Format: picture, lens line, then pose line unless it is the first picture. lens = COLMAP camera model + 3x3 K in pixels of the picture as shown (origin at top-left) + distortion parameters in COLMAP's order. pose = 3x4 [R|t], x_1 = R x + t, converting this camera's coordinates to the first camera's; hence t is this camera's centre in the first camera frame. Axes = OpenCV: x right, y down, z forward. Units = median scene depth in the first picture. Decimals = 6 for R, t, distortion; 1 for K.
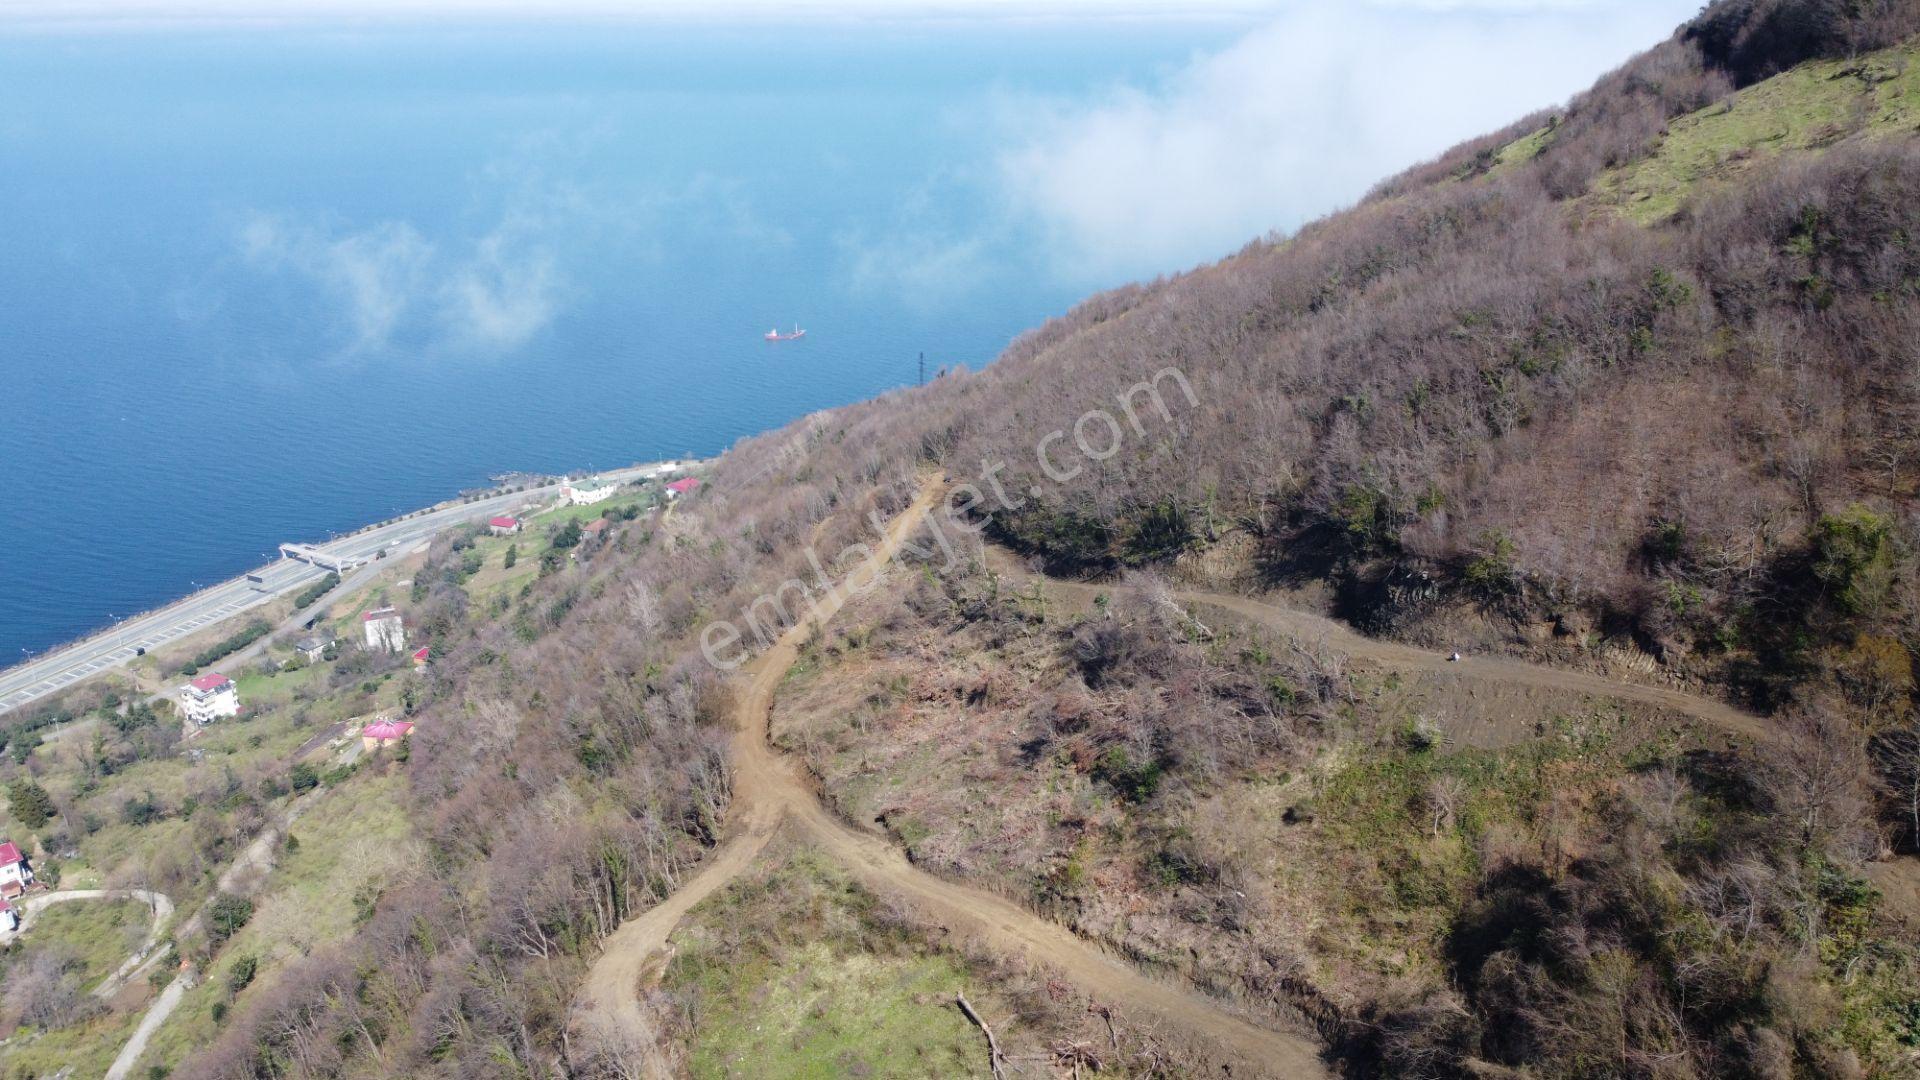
lens RADIAL K [[1445.8, 0, 963.7], [0, 1445.8, 557.1], [0, 0, 1]] dist [-0.001865, -0.004202]
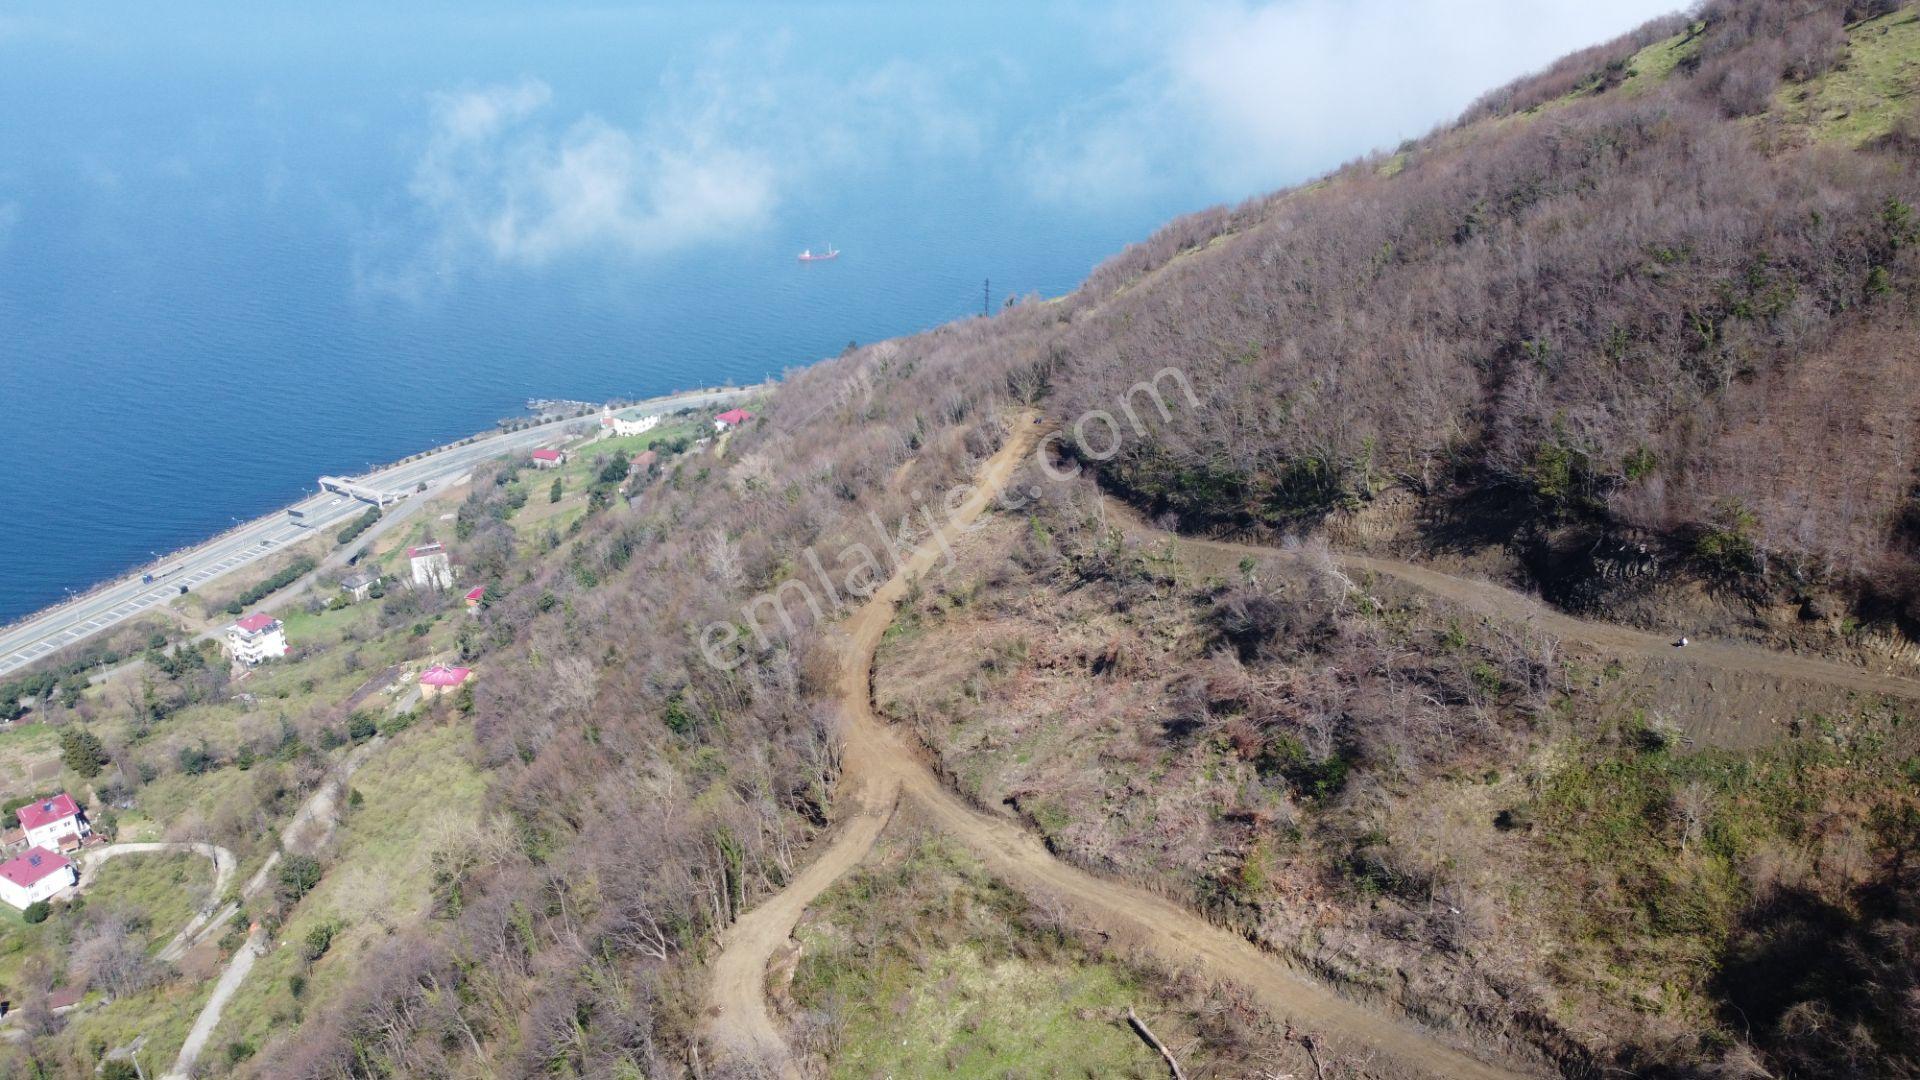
lens RADIAL K [[1445.8, 0, 963.7], [0, 1445.8, 557.1], [0, 0, 1]] dist [-0.001865, -0.004202]
pose [[0.999903, -0.002817, -0.013674, -0.084305], [0.003585, 0.998397, 0.056489, -0.032085], [0.013493, -0.056532, 0.998310, 0.091069]]
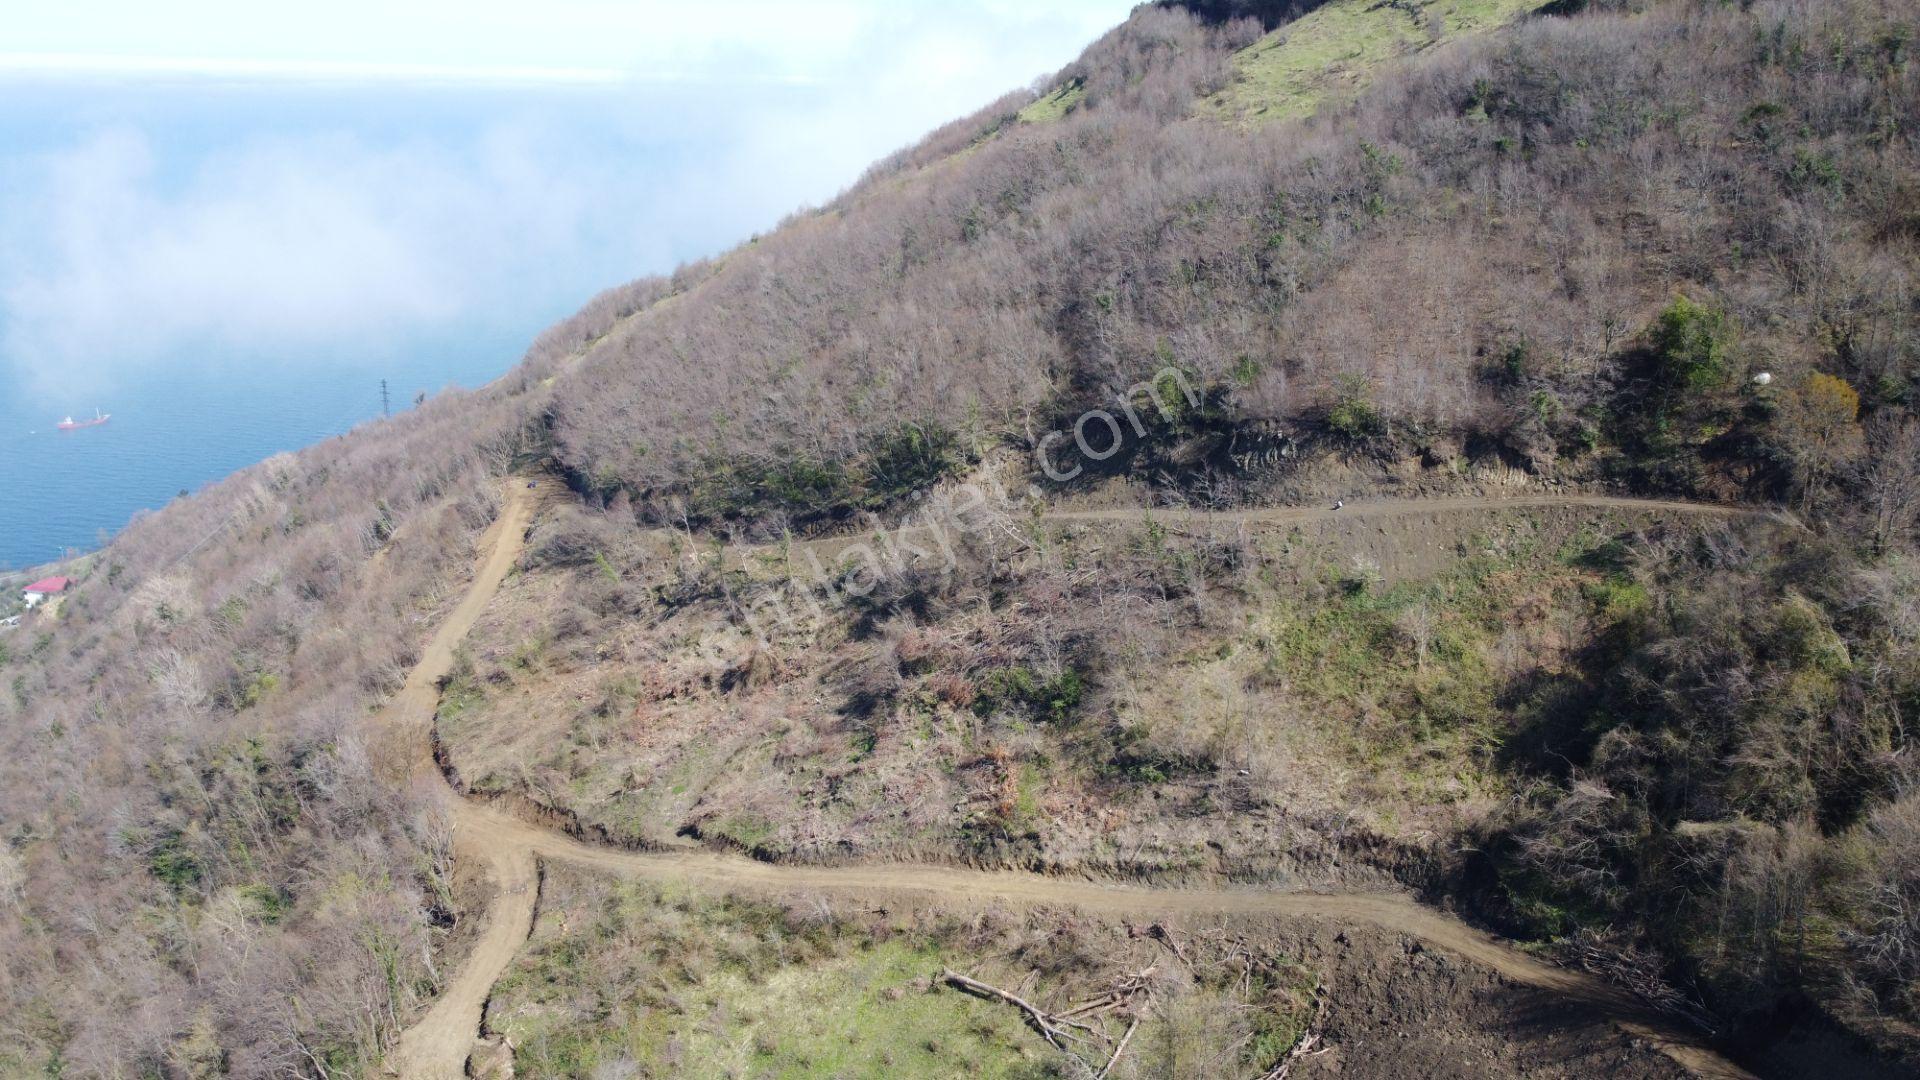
lens RADIAL K [[1457.0, 0, 953.4], [0, 1457.0, 538.2], [0, 0, 1]] dist [0.012511, -0.013729]
pose [[0.893963, -0.128176, 0.429420, -0.292377], [0.153414, 0.987858, -0.024516, 0.067626], [-0.421063, 0.087795, 0.902772, 0.190985]]
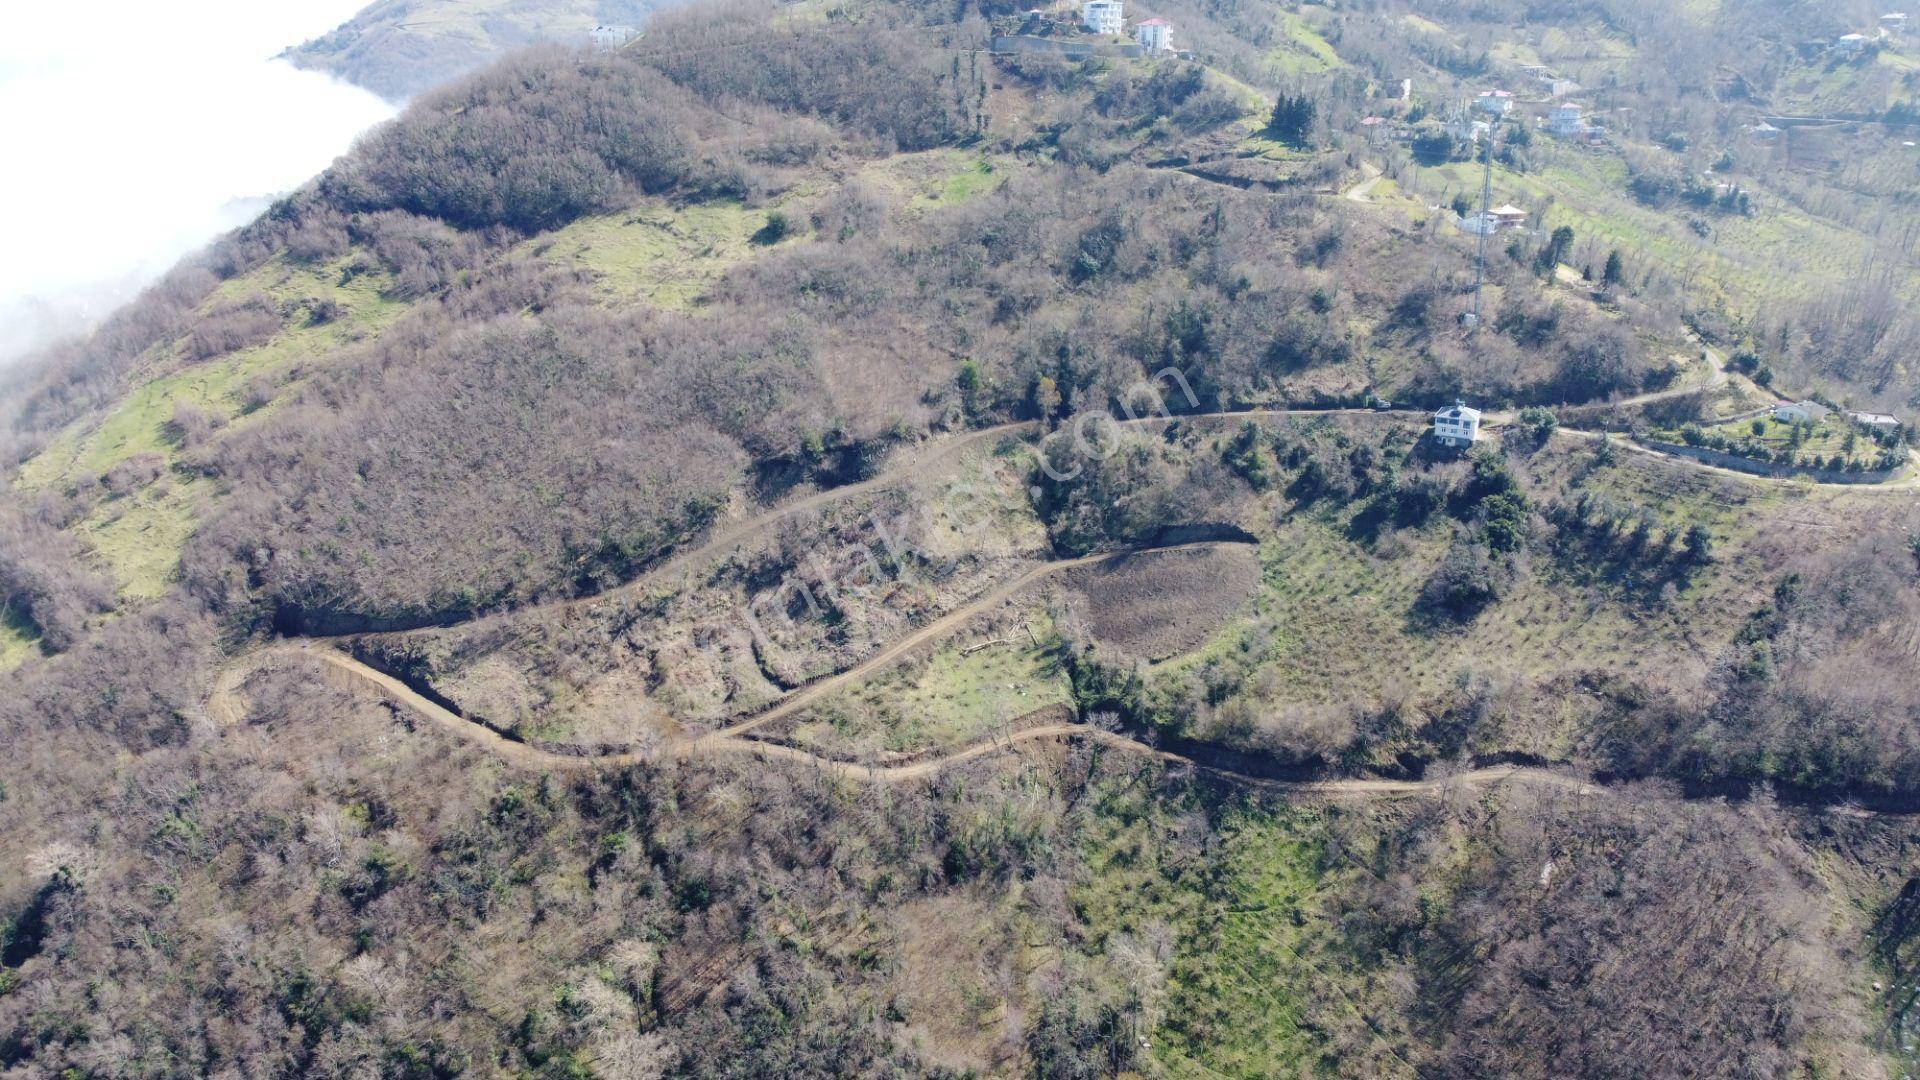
lens RADIAL K [[1457.0, 0, 953.4], [0, 1457.0, 538.2], [0, 0, 1]] dist [0.012511, -0.013729]
pose [[0.015241, -0.344006, 0.938844, -1.932199], [0.371694, 0.873615, 0.314071, -0.543166], [-0.928230, 0.344176, 0.141180, 0.549508]]
